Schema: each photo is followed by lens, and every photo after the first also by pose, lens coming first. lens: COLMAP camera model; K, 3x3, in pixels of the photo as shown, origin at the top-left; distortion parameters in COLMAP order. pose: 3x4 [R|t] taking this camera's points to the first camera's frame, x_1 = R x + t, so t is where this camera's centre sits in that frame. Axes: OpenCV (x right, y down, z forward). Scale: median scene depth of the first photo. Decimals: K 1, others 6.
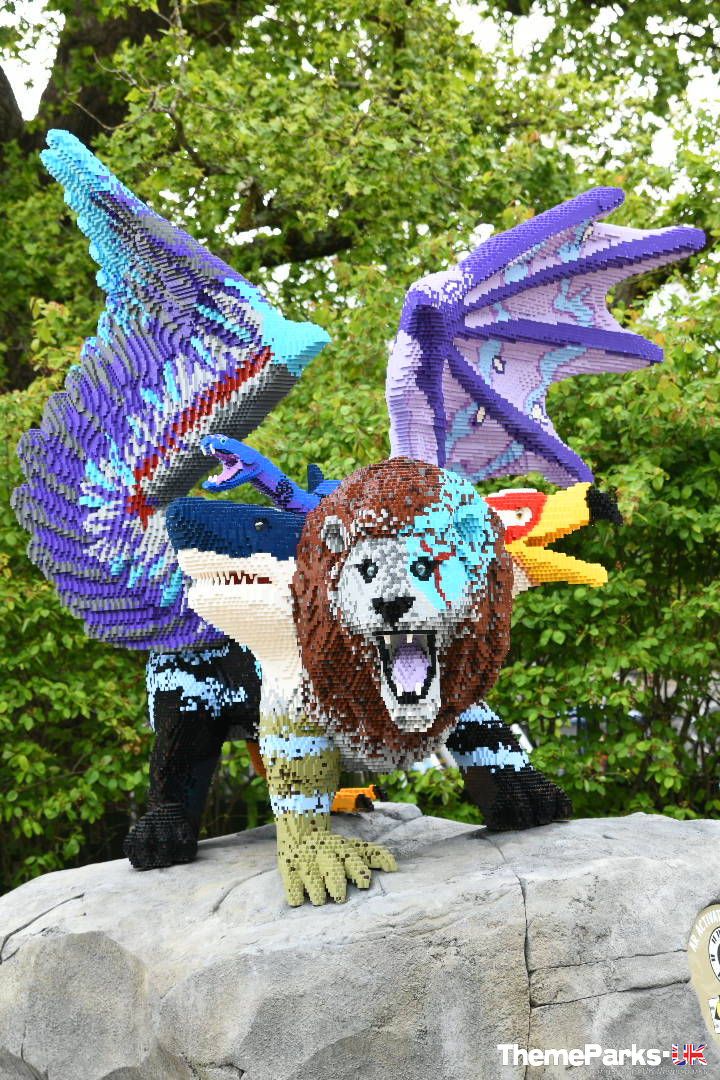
lens RADIAL K [[2615.5, 0, 360.6], [0, 2615.5, 536.3], [0, 0, 1]] dist [0.062550, 0.000000]
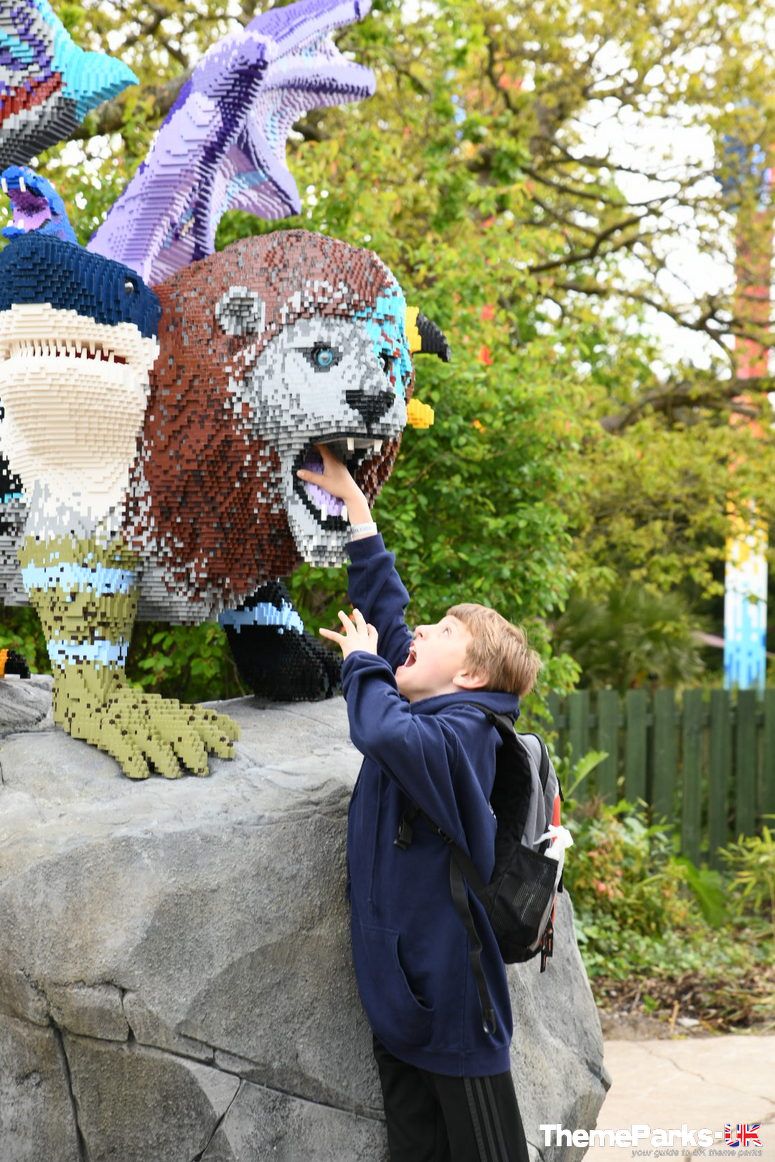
lens RADIAL K [[2112.9, 0, 387.1], [0, 2112.9, 593.2], [0, 0, 1]] dist [0.185431, 0.000000]
pose [[0.830147, 0.082334, 0.551432, -0.314953], [-0.091112, 0.995774, -0.011516, 0.086356], [-0.550050, -0.040682, 0.834140, 0.432256]]
